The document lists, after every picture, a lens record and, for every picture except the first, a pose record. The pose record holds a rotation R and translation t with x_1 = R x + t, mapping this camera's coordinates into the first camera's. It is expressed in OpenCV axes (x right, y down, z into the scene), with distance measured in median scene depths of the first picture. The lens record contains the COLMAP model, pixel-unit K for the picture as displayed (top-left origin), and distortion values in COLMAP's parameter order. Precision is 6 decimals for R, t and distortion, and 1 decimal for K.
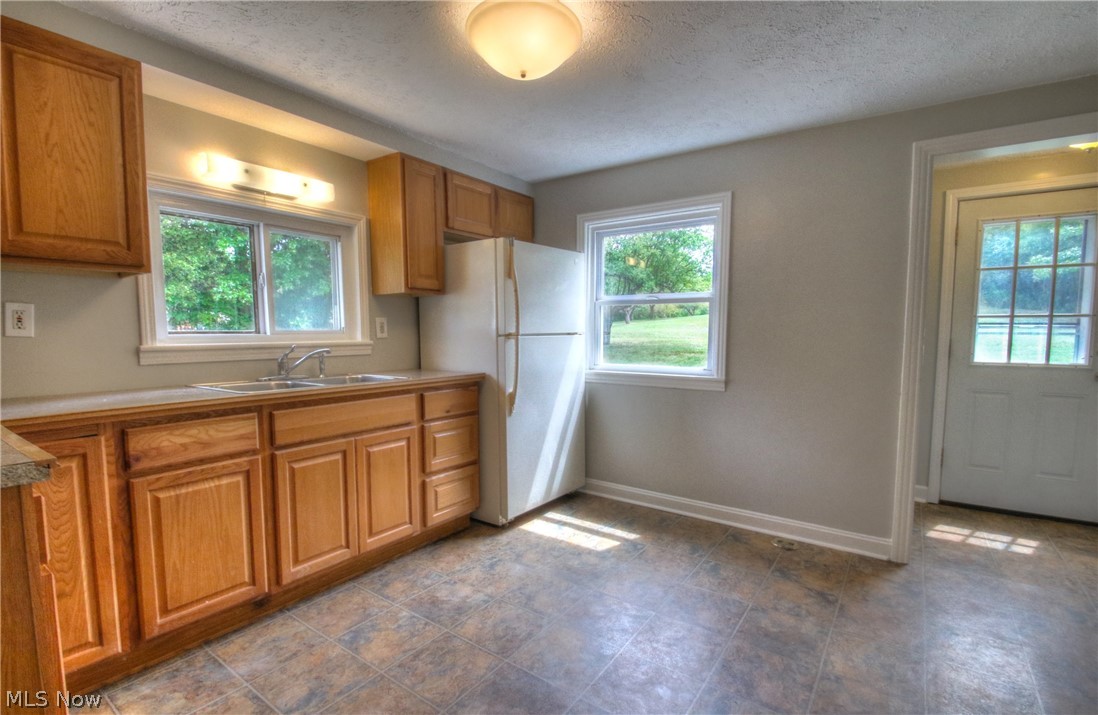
lens RADIAL K [[514.3, 0, 545.0], [0, 514.3, 382.8], [0, 0, 1]] dist [0.003051, -0.010704]
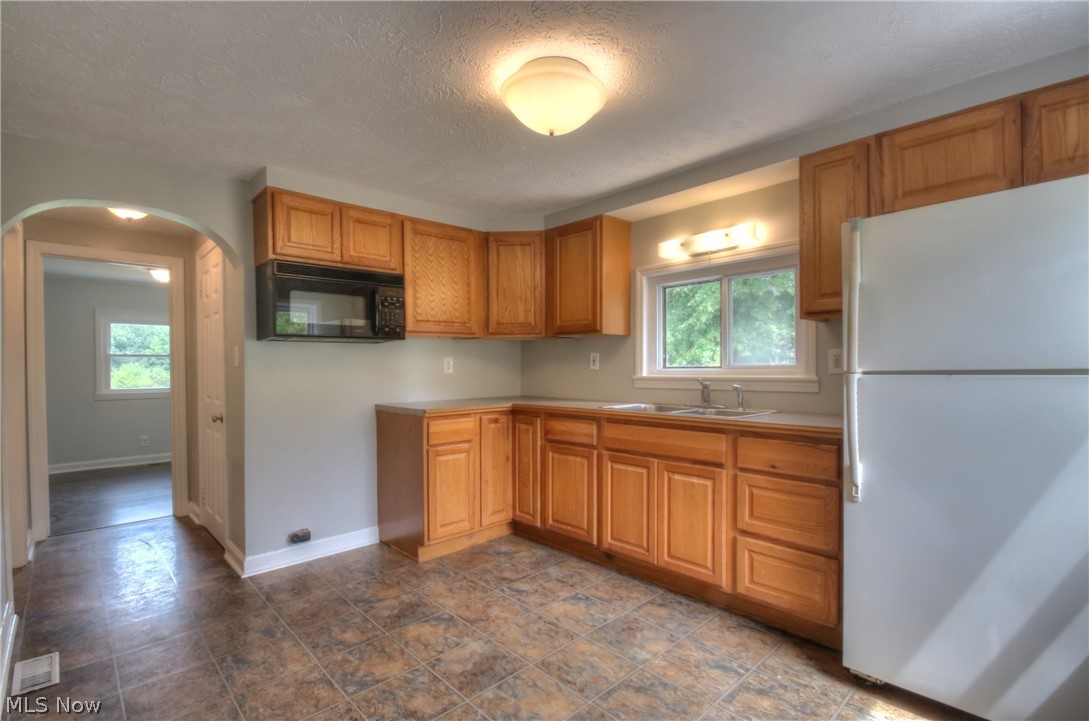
lens RADIAL K [[510.7, 0, 523.1], [0, 510.7, 376.4], [0, 0, 1]] dist [0.005959, -0.011673]
pose [[-0.223619, 0.021964, -0.974429, 0.707514], [-0.089000, 0.995109, 0.042855, -0.088185], [0.970605, 0.096308, -0.220571, 0.836382]]
